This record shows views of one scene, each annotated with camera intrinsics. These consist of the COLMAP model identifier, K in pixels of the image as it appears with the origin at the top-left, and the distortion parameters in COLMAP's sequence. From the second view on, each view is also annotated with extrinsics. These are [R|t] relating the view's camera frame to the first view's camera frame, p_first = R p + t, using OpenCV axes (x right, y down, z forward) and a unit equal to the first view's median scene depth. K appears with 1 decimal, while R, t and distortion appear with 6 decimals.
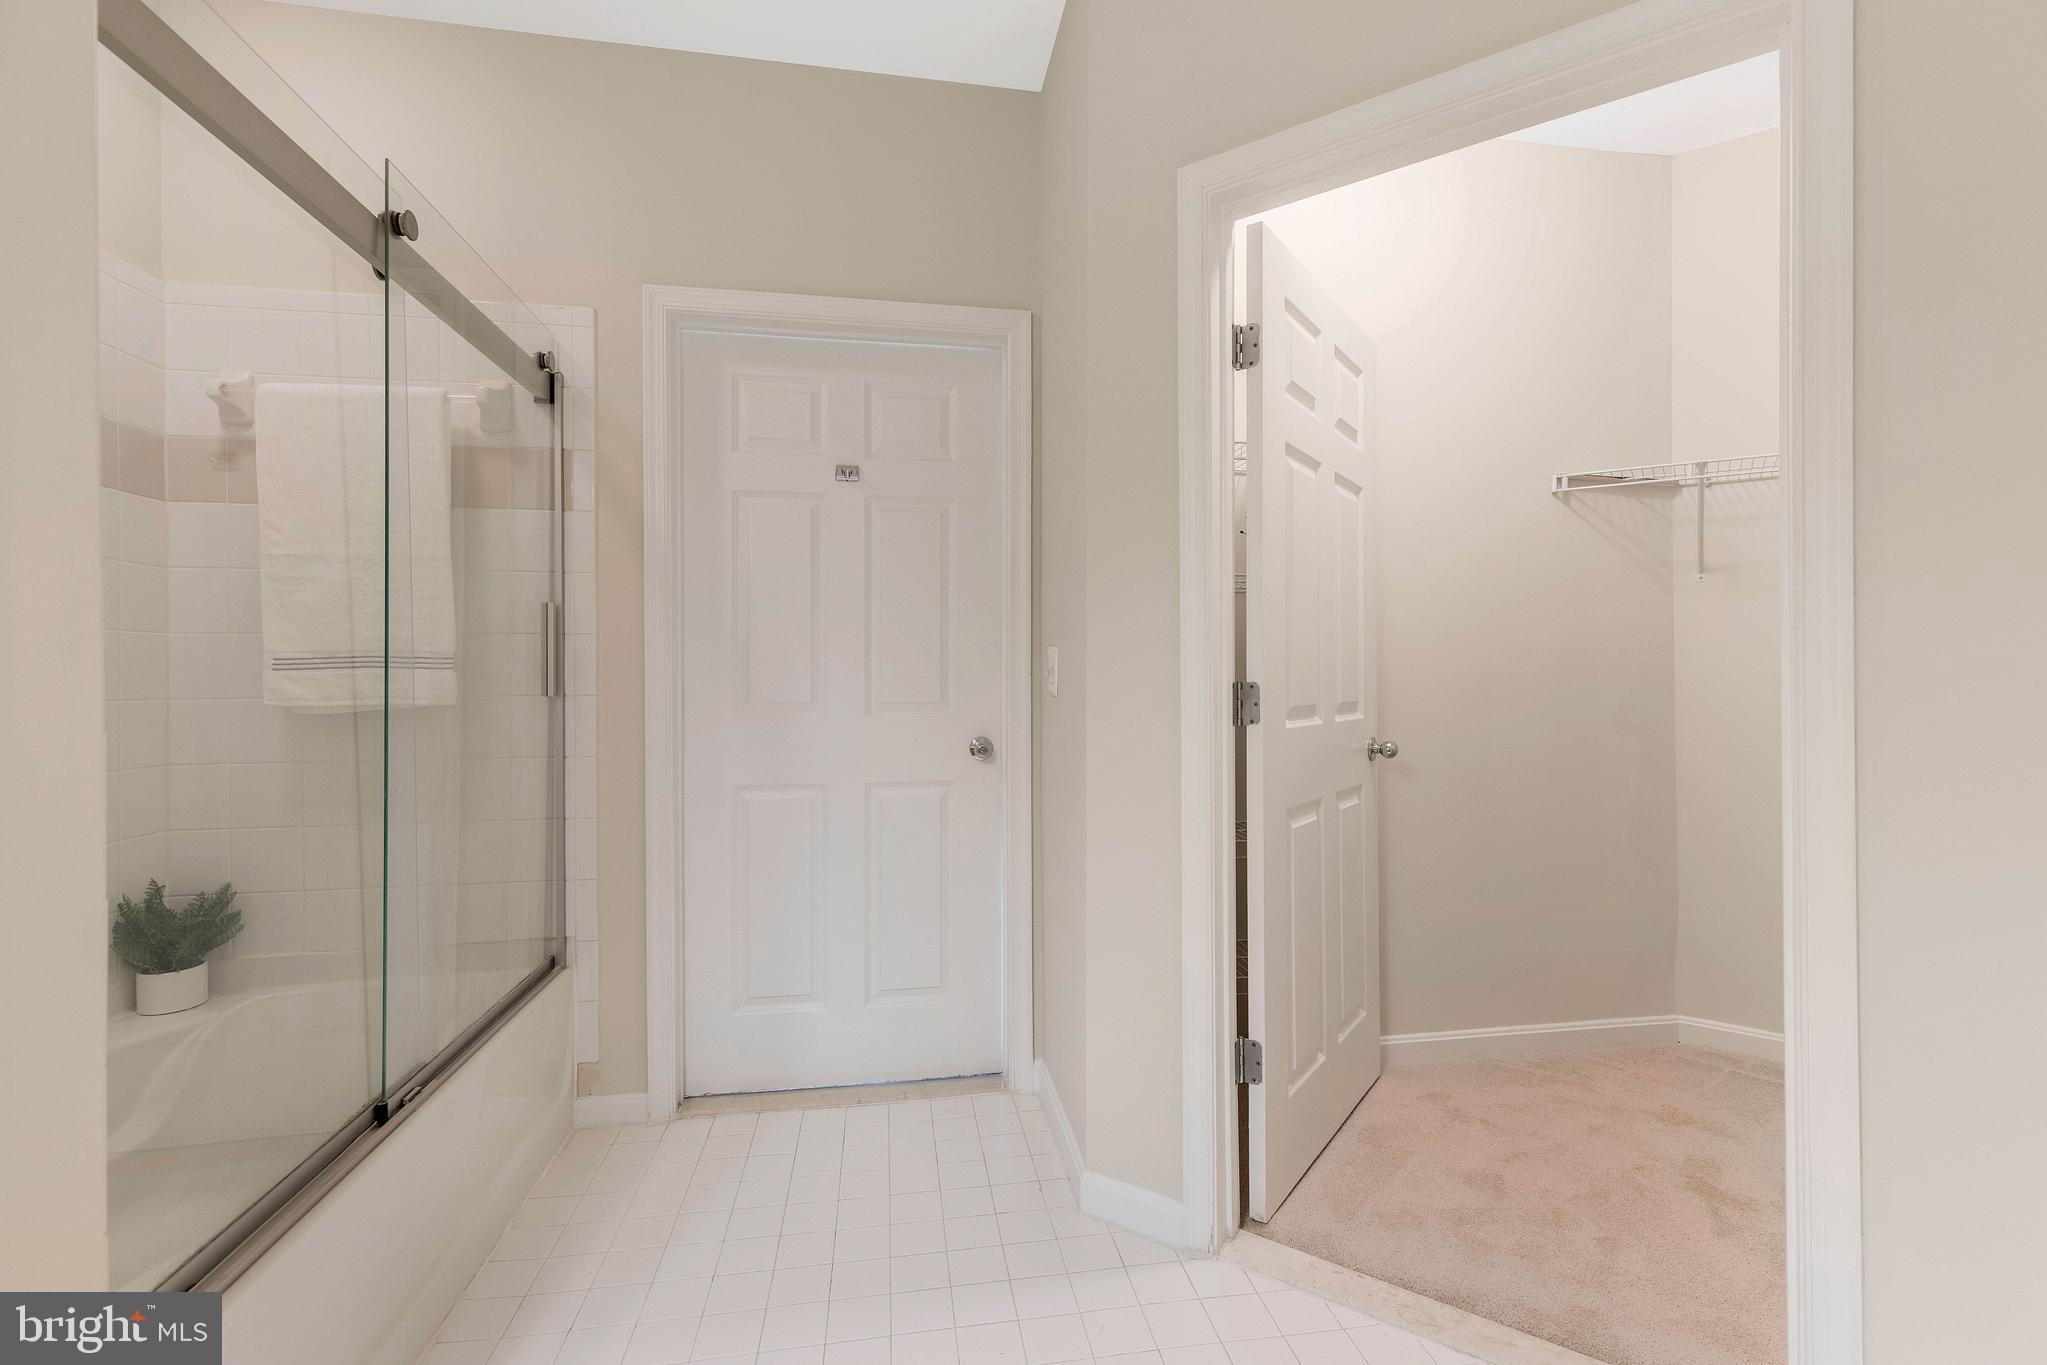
lens RADIAL K [[919.0, 0, 1017.2], [0, 919.0, 673.1], [0, 0, 1]] dist [0.007685, -0.002215]
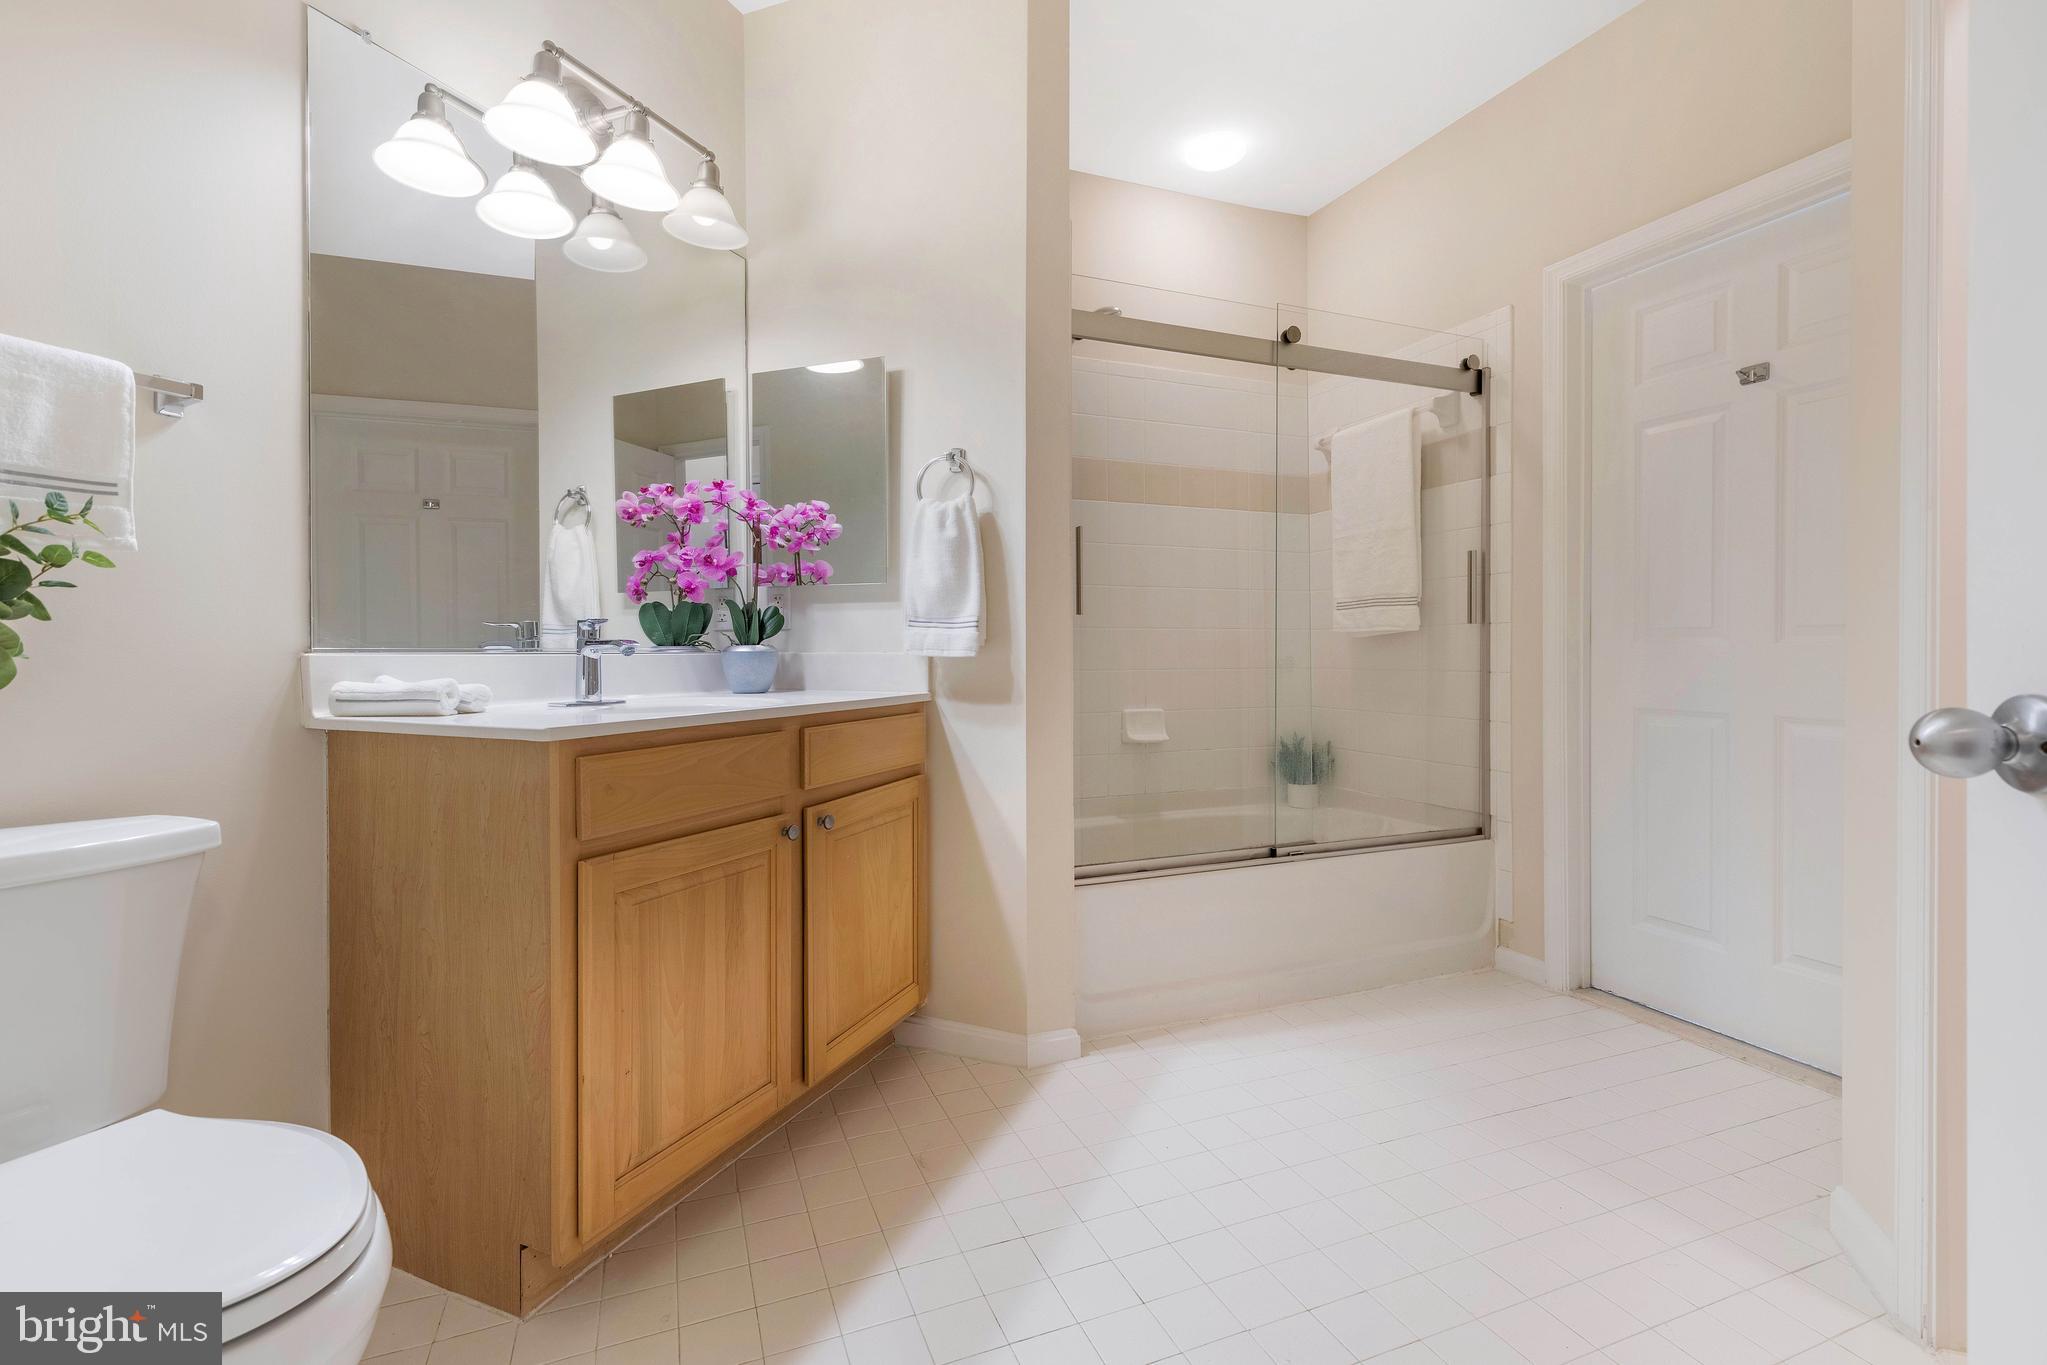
lens RADIAL K [[919.0, 0, 1031.5], [0, 919.0, 665.6], [0, 0, 1]] dist [0.007685, -0.002215]
pose [[0.220328, 0.019632, -0.975228, 0.604457], [0.000321, 0.999796, 0.020199, 0.056904], [0.975426, -0.004764, 0.220277, 0.110747]]
